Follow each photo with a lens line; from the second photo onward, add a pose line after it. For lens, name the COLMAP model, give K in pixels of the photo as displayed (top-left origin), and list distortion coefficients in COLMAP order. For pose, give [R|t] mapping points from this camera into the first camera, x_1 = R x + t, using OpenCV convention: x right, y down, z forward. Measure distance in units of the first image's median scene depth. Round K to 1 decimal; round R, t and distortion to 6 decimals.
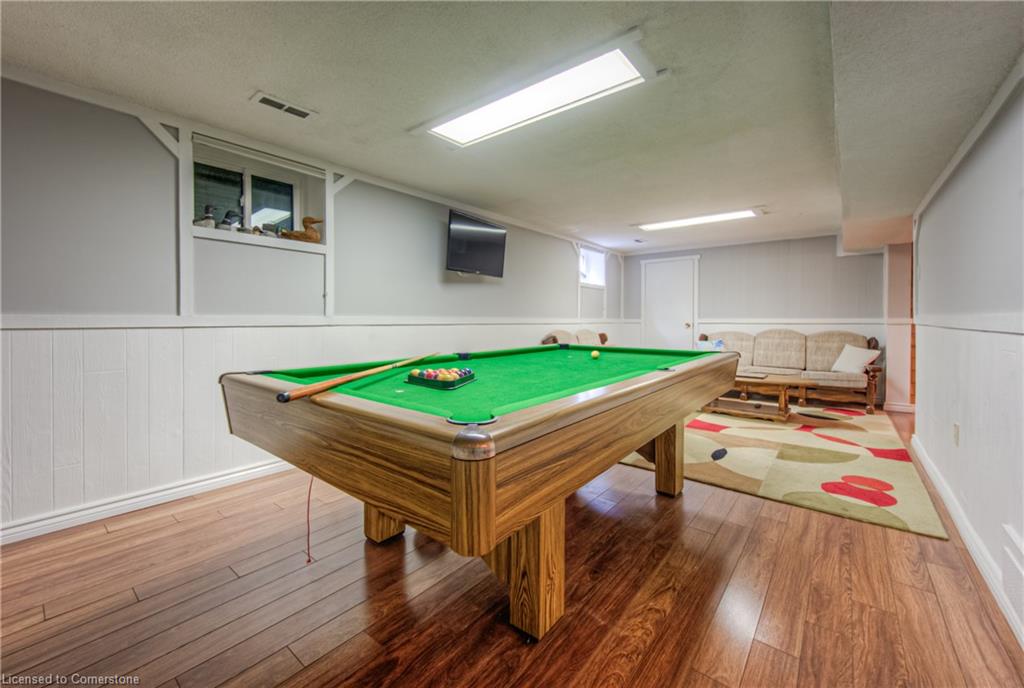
lens RADIAL K [[410.2, 0, 508.4], [0, 410.2, 332.9], [0, 0, 1]] dist [0.001574, -0.000012]
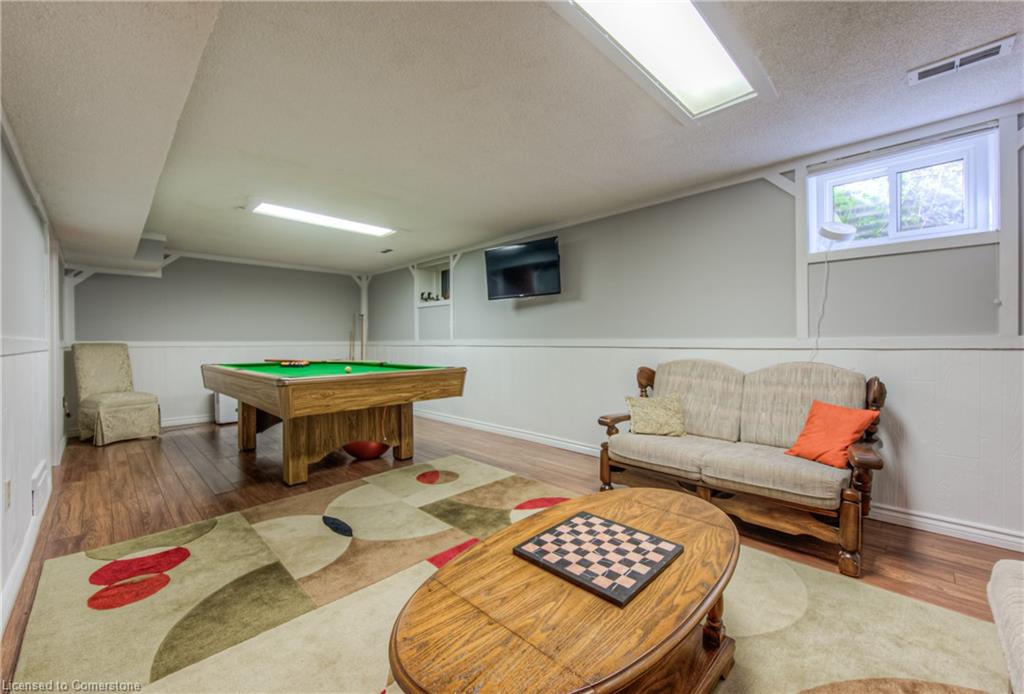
lens RADIAL K [[413.1, 0, 512.0], [0, 413.1, 347.0], [0, 0, 1]] dist [-0.022474, 0.000146]
pose [[-0.094871, -0.002469, -0.995487, 1.348919], [-0.036901, 0.999318, 0.001038, -0.025571], [0.994805, 0.036833, -0.094897, 1.535112]]
